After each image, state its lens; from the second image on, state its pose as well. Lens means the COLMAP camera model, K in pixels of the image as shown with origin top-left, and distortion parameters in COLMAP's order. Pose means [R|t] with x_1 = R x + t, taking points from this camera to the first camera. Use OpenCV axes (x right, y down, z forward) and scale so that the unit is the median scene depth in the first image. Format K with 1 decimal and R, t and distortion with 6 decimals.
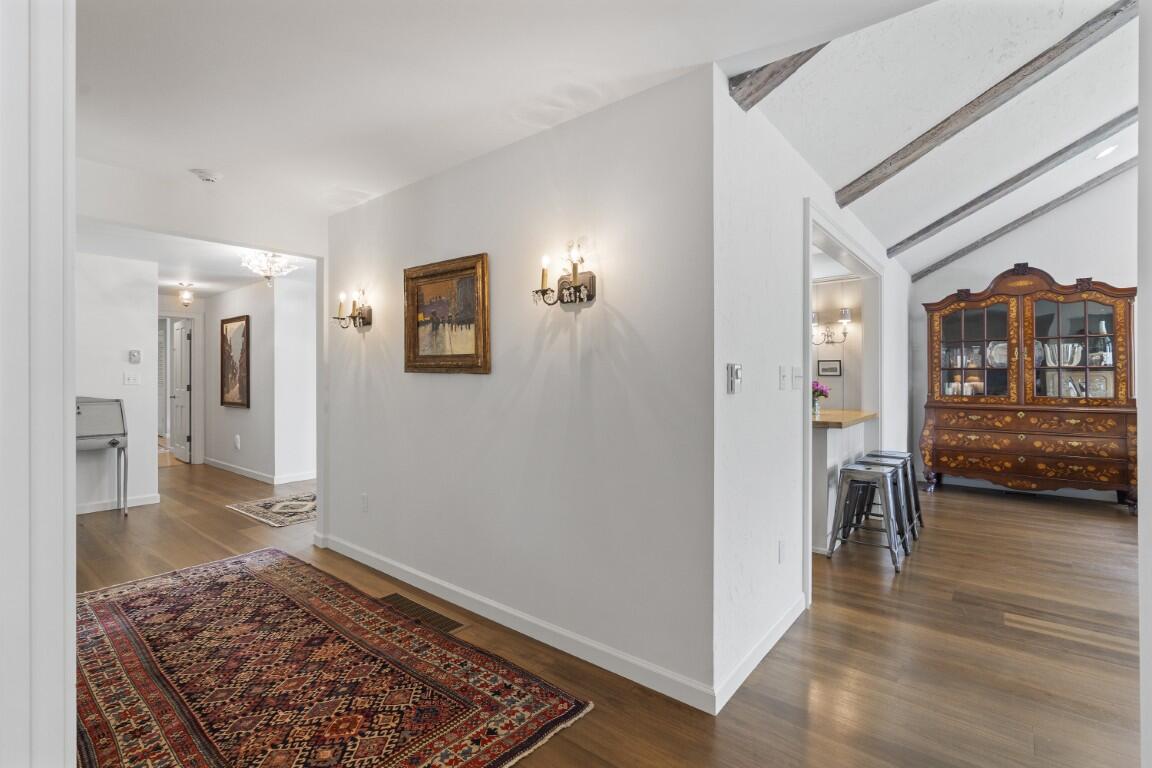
lens RADIAL K [[526.0, 0, 578.8], [0, 526.0, 376.6], [0, 0, 1]] dist [0.001865, 0.000396]
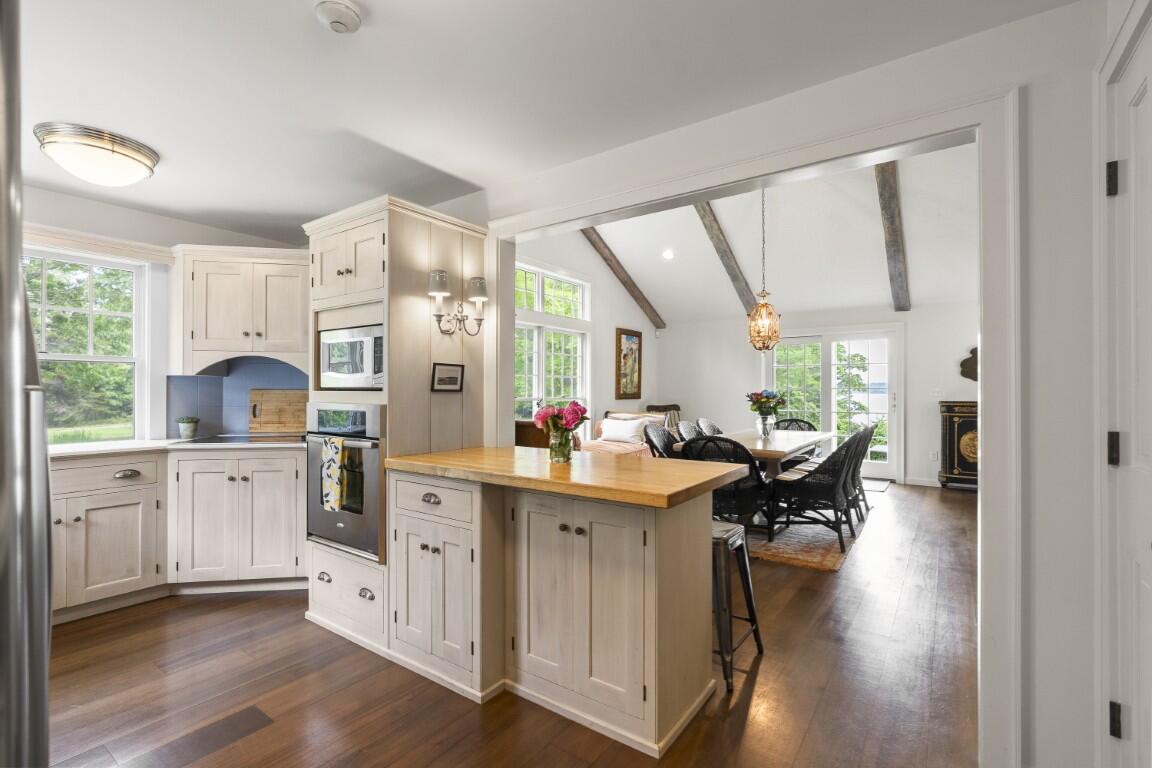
lens RADIAL K [[526.0, 0, 577.2], [0, 526.0, 387.7], [0, 0, 1]] dist [0.001865, 0.000396]
pose [[-0.057040, 0.007256, 0.998346, -0.086935], [-0.001462, 0.999972, -0.007351, -0.001921], [-0.998371, -0.001879, -0.057028, 0.892759]]
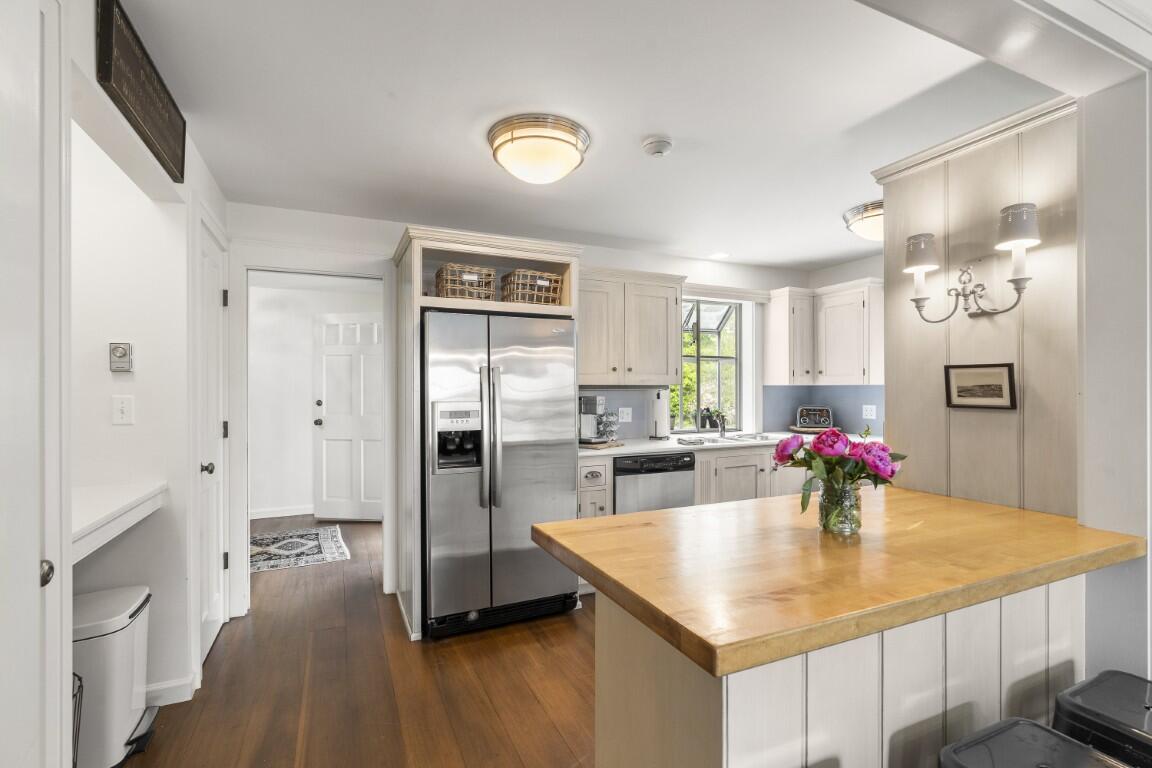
lens RADIAL K [[526.0, 0, 575.0], [0, 526.0, 391.7], [0, 0, 1]] dist [0.001865, 0.000396]
pose [[0.891172, -0.001729, -0.453662, 0.394563], [0.002926, 0.999994, 0.001935, -0.014260], [0.453656, -0.003052, 0.891172, 0.563082]]
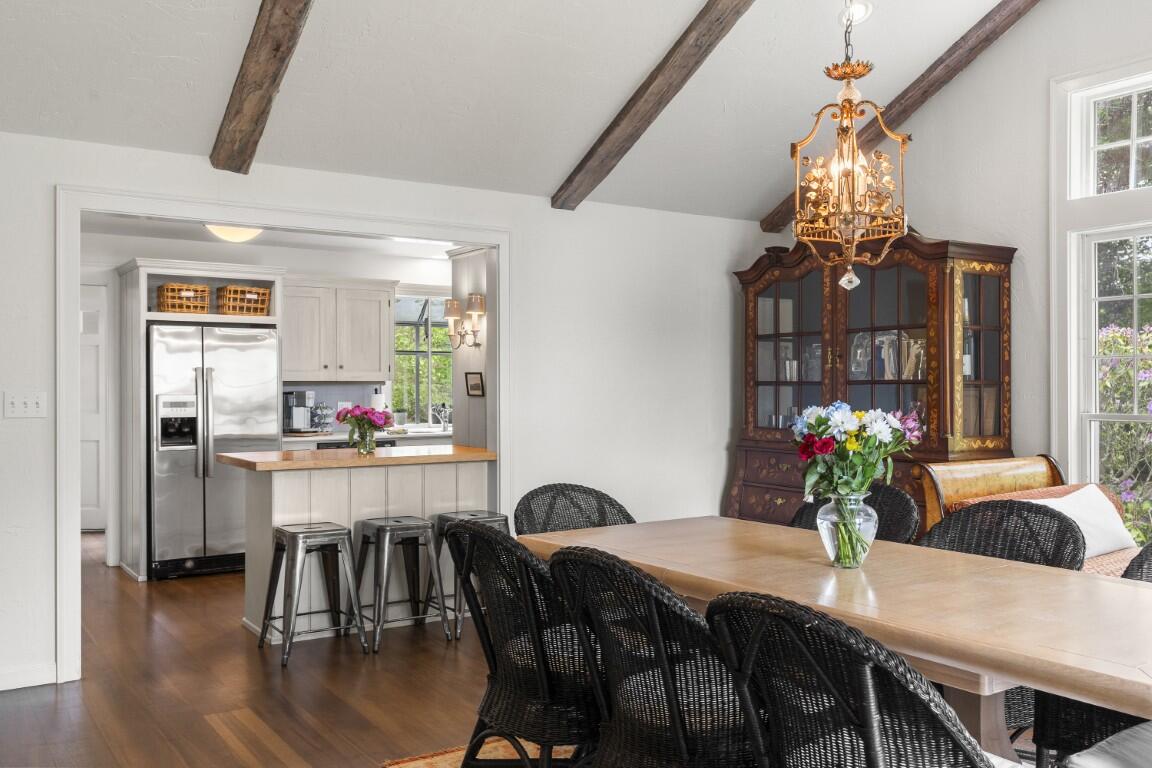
lens RADIAL K [[983.9, 0, 575.2], [0, 983.9, 389.4], [0, 0, 1]] dist [0.014813, -0.000709]
pose [[0.954114, -0.000411, -0.299444, 0.955877], [0.002246, 0.999981, 0.005785, -0.016823], [0.299436, -0.006192, 0.954096, -0.122139]]
